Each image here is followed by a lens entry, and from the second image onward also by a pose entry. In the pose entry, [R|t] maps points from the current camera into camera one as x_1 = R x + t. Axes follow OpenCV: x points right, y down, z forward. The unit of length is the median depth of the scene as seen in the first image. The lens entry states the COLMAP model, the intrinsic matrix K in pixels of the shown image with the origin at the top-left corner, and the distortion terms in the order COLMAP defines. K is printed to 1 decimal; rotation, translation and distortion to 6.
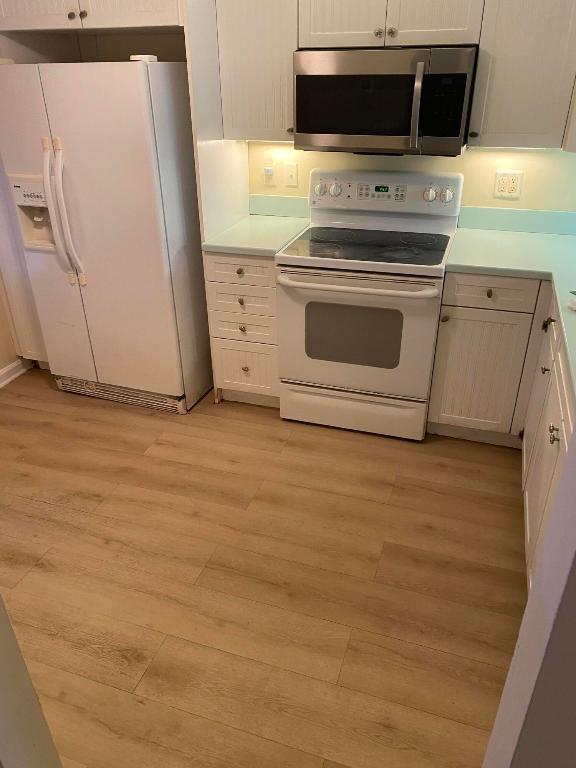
lens RADIAL K [[593.2, 0, 283.5], [0, 593.2, 385.5], [0, 0, 1]] dist [0.058854, -0.046491]
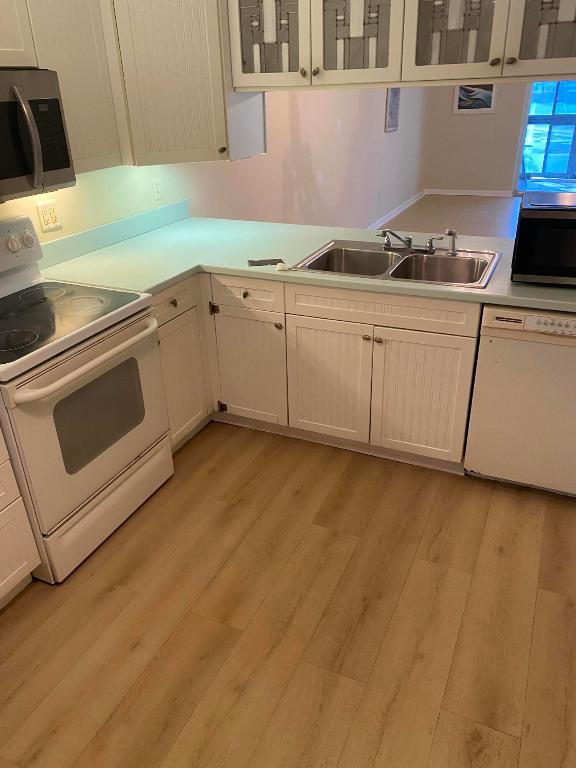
lens RADIAL K [[593.2, 0, 289.5], [0, 593.2, 380.4], [0, 0, 1]] dist [0.058854, -0.046491]
pose [[0.104867, -0.441212, 0.891255, -0.569038], [0.500664, 0.797763, 0.336020, -0.269726], [-0.859266, 0.410982, 0.304558, 0.522002]]
